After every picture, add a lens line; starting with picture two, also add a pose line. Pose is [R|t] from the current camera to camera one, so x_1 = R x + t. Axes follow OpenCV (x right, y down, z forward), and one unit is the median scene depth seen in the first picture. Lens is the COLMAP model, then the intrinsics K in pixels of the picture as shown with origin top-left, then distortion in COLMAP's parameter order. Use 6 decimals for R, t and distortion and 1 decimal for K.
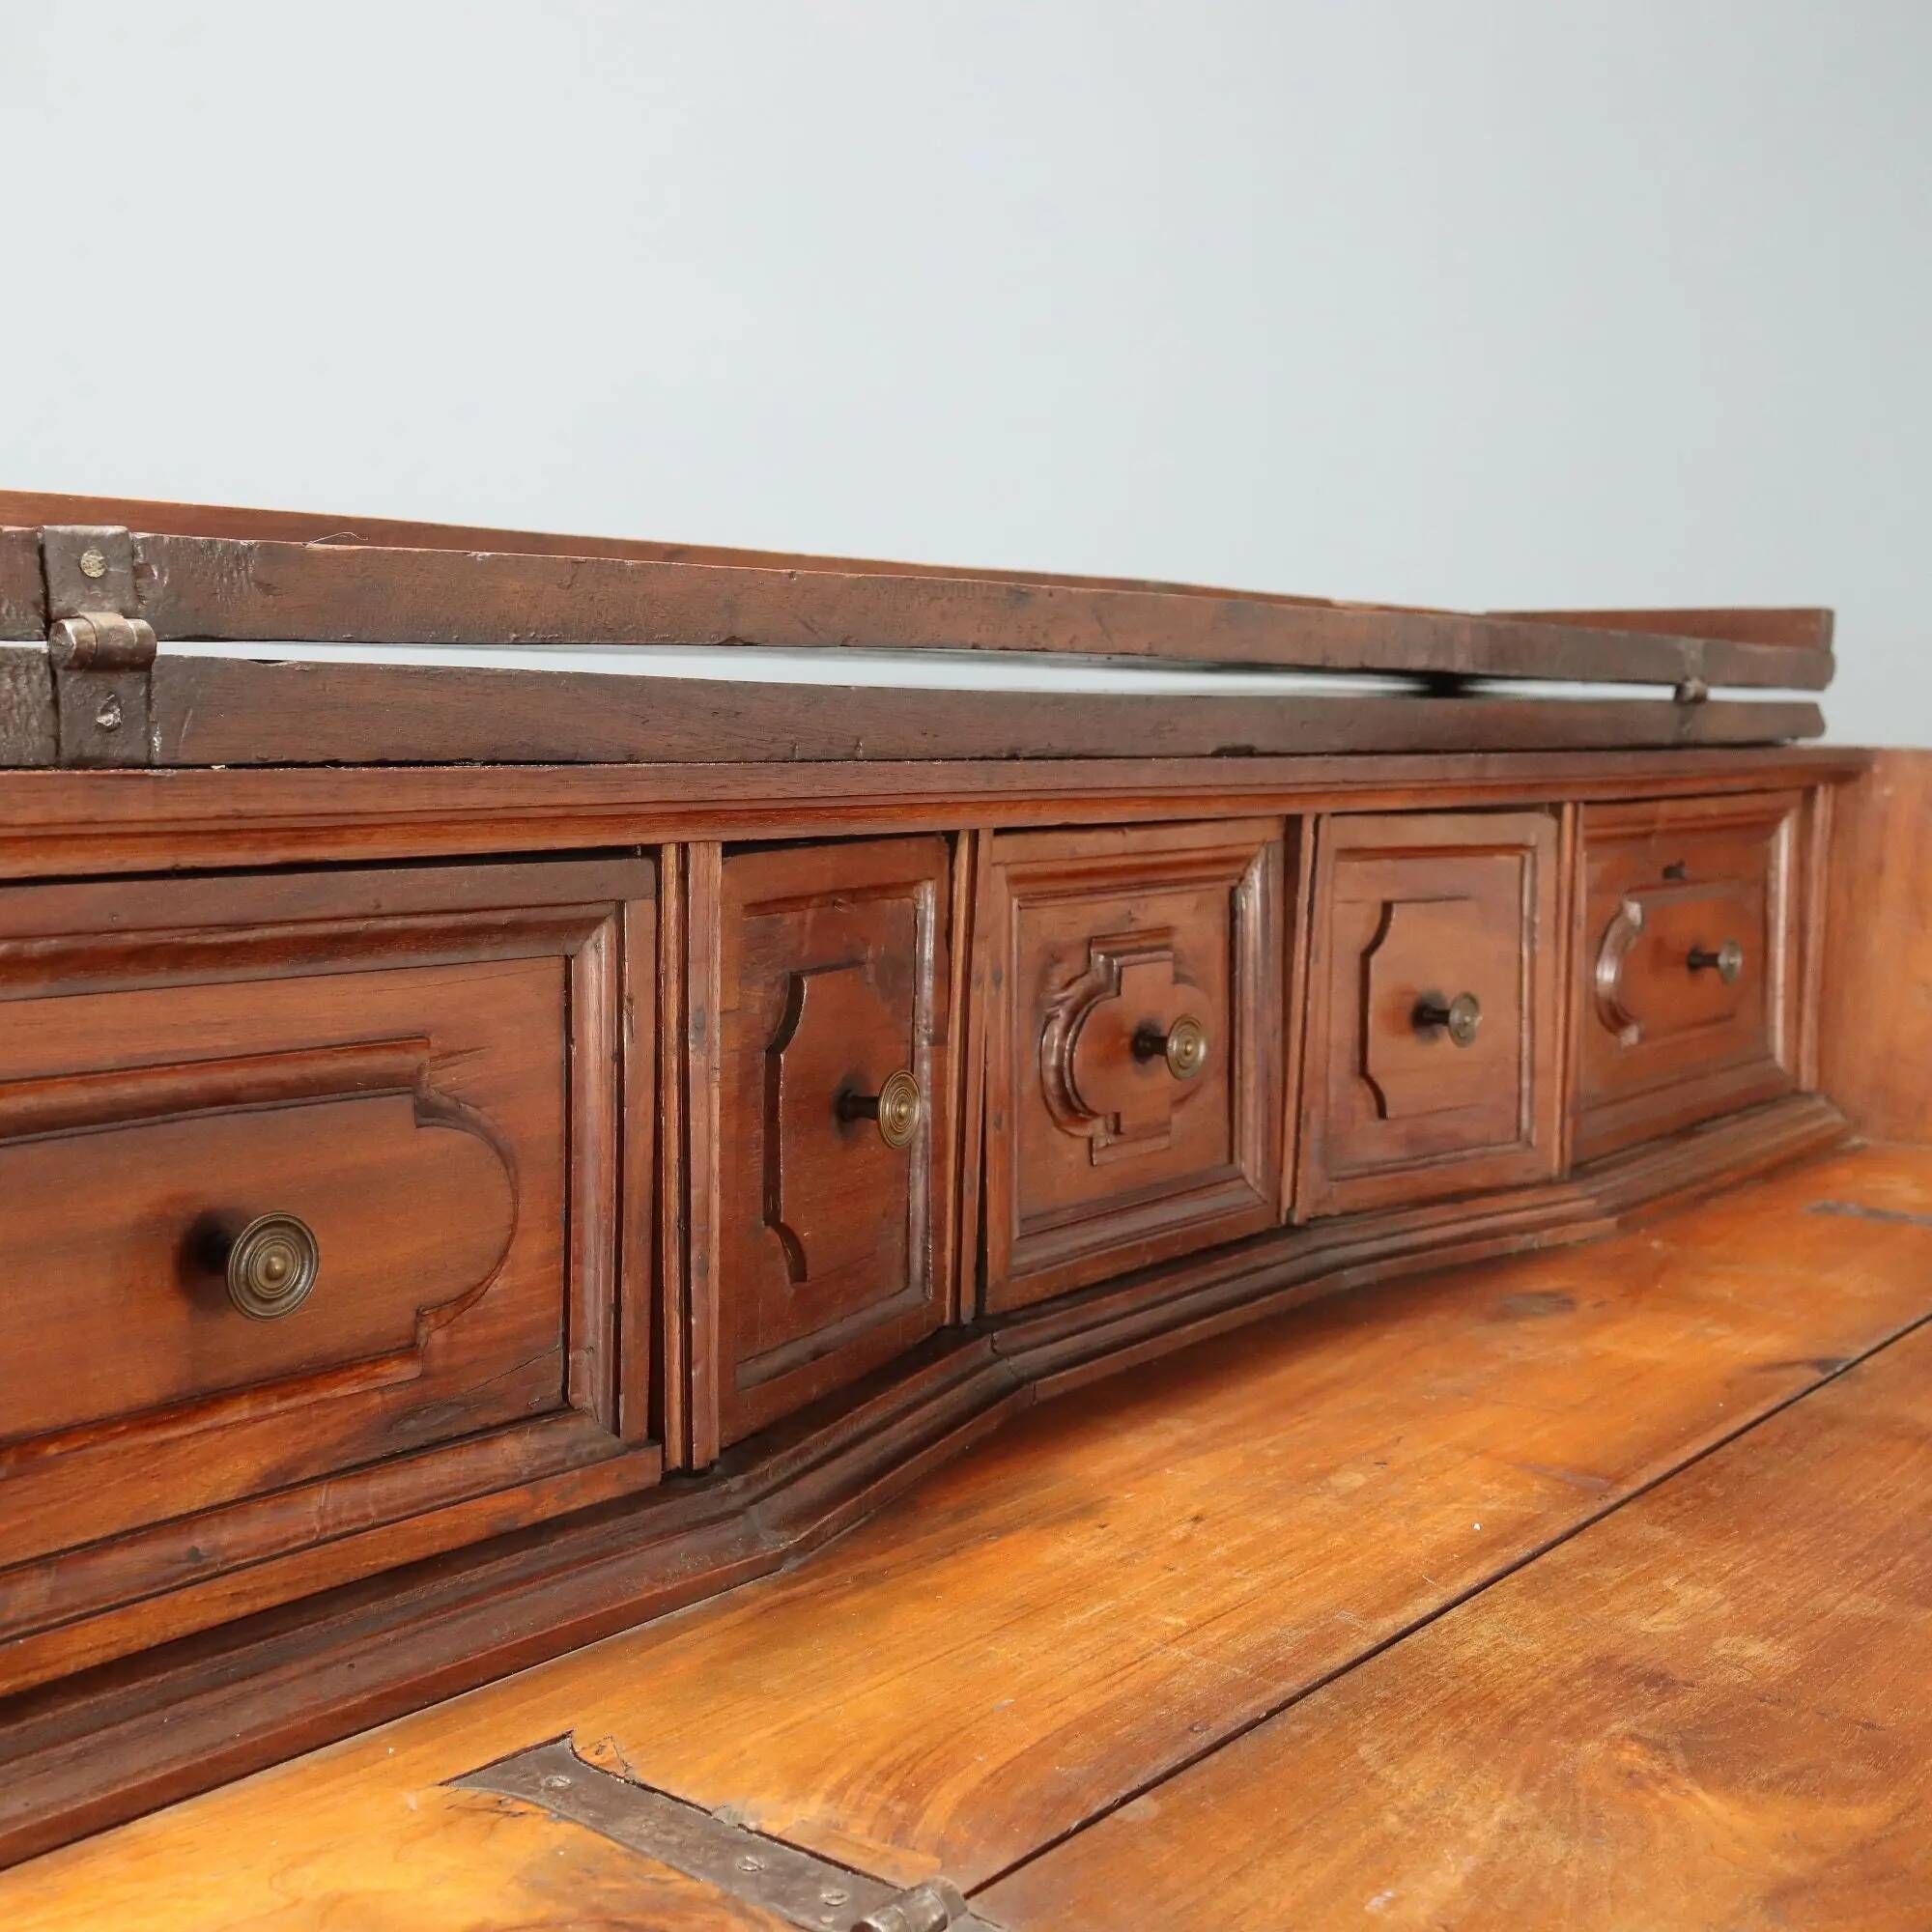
lens RADIAL K [[2295.0, 0, 949.8], [0, 2295.0, 963.1], [0, 0, 1]] dist [0.000444, 0.000000]
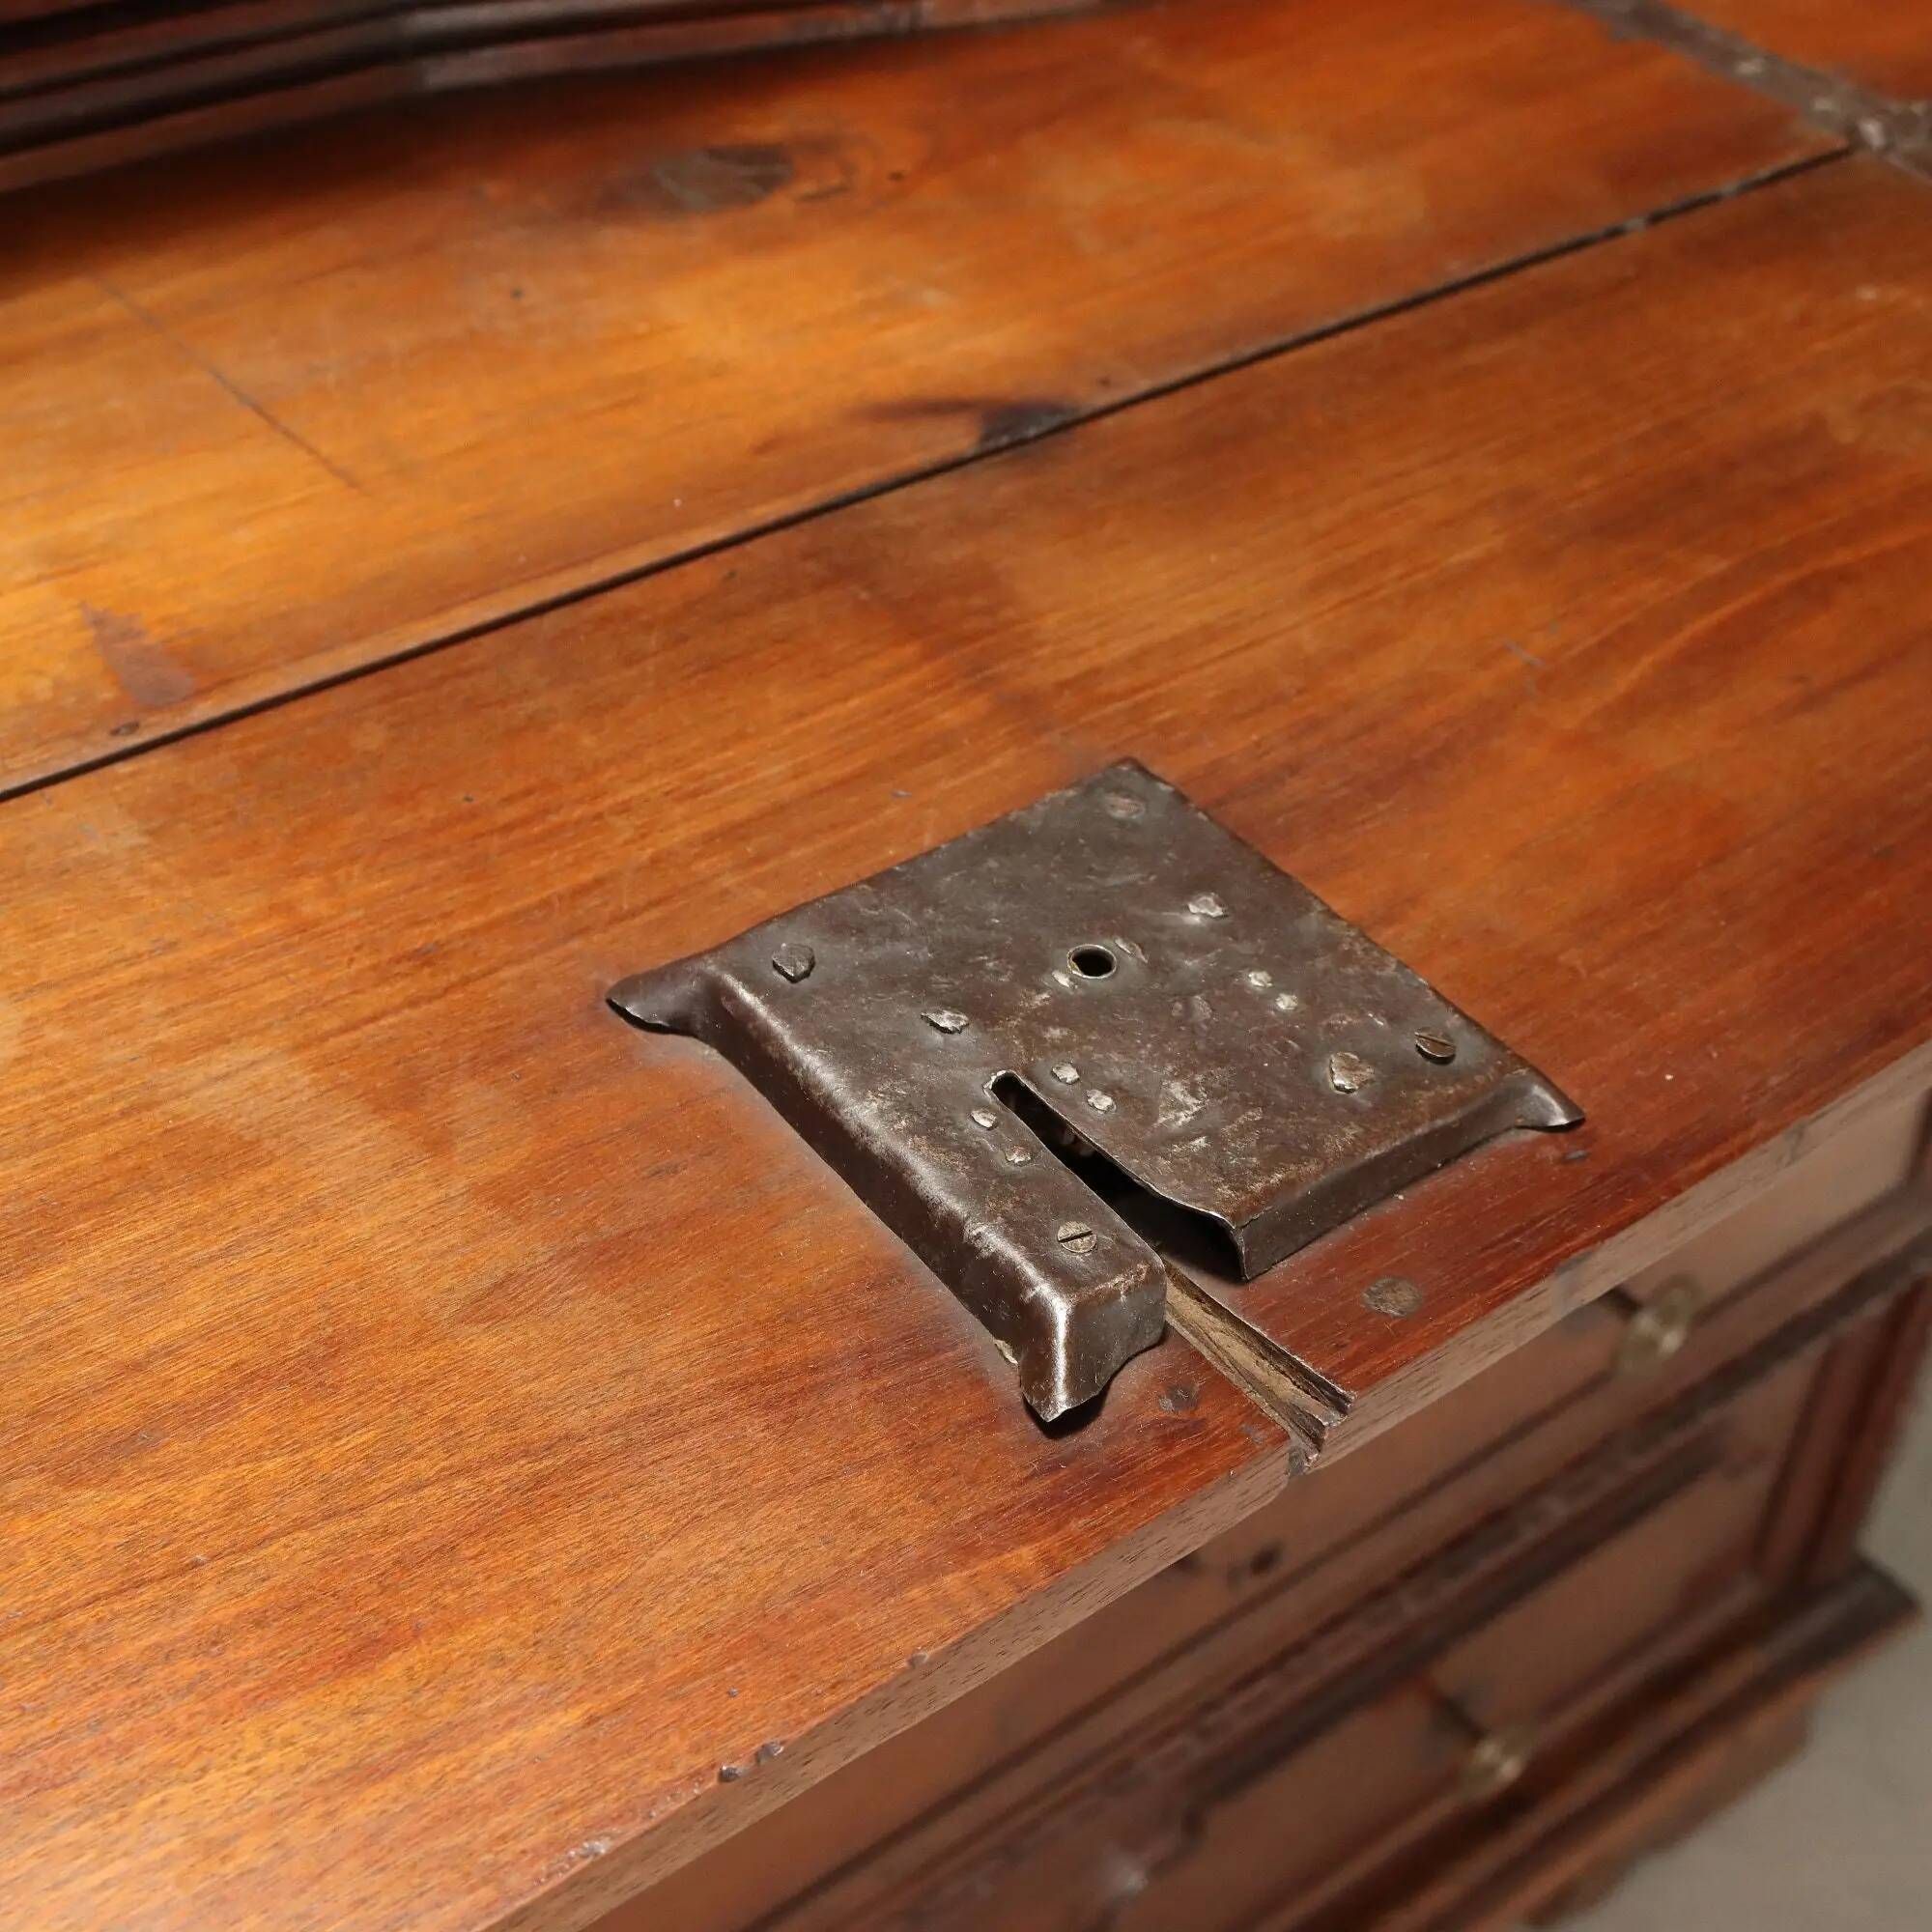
lens RADIAL K [[2926.5, 0, 956.9], [0, 2926.5, 968.8], [0, 0, 1]] dist [0.021915, 0.000000]
pose [[0.982055, 0.162398, -0.095888, 0.591405], [-0.084058, 0.832054, 0.548289, -0.121691], [0.168825, -0.530390, 0.830773, 0.465371]]
